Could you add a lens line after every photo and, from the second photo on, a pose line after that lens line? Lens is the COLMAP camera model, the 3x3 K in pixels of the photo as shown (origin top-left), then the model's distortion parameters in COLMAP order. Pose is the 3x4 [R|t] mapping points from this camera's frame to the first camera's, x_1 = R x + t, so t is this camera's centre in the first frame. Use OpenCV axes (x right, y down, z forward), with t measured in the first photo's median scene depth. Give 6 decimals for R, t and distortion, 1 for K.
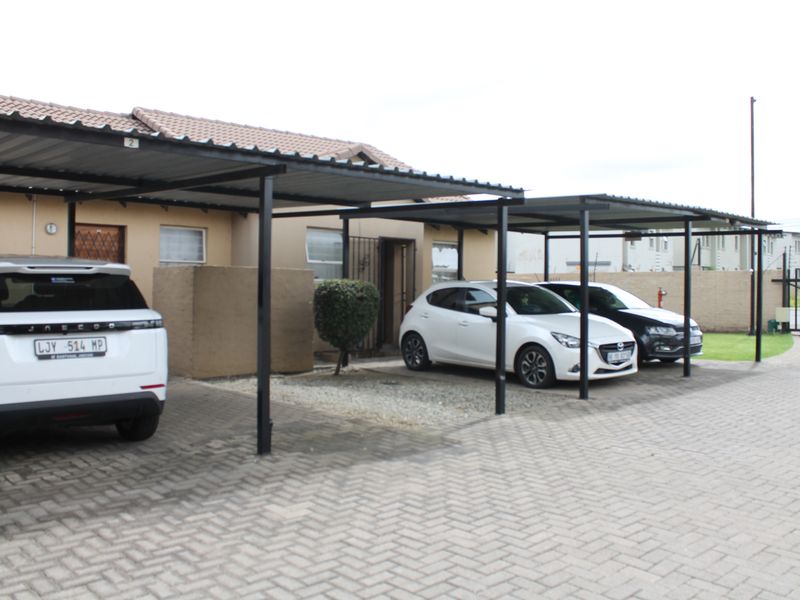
lens RADIAL K [[762.9, 0, 400.0], [0, 762.9, 300.0], [0, 0, 1]] dist [-0.151825, 0.136079]
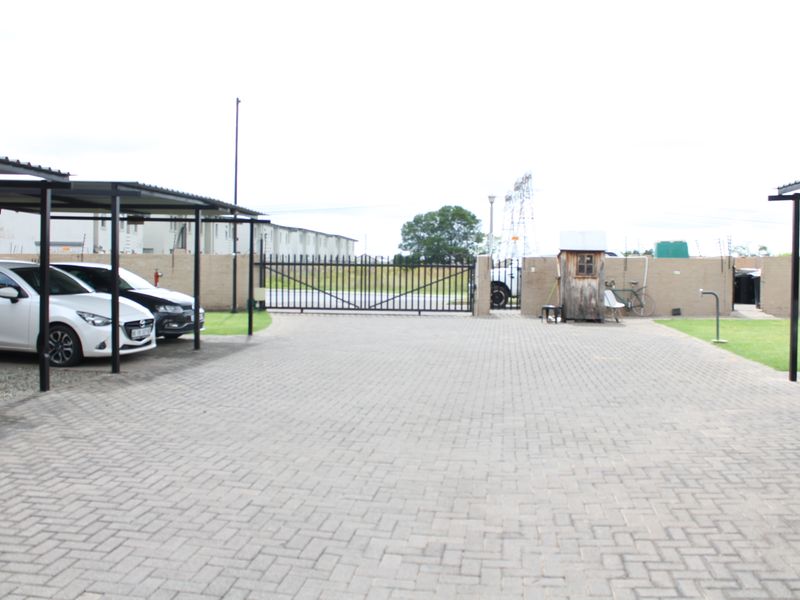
lens RADIAL K [[762.9, 0, 400.0], [0, 762.9, 300.0], [0, 0, 1]] dist [-0.151825, 0.136079]
pose [[0.772425, -0.013810, 0.634956, -0.101539], [-0.001372, 0.999725, 0.023412, 0.002369], [-0.635104, -0.018955, 0.772194, -0.059651]]
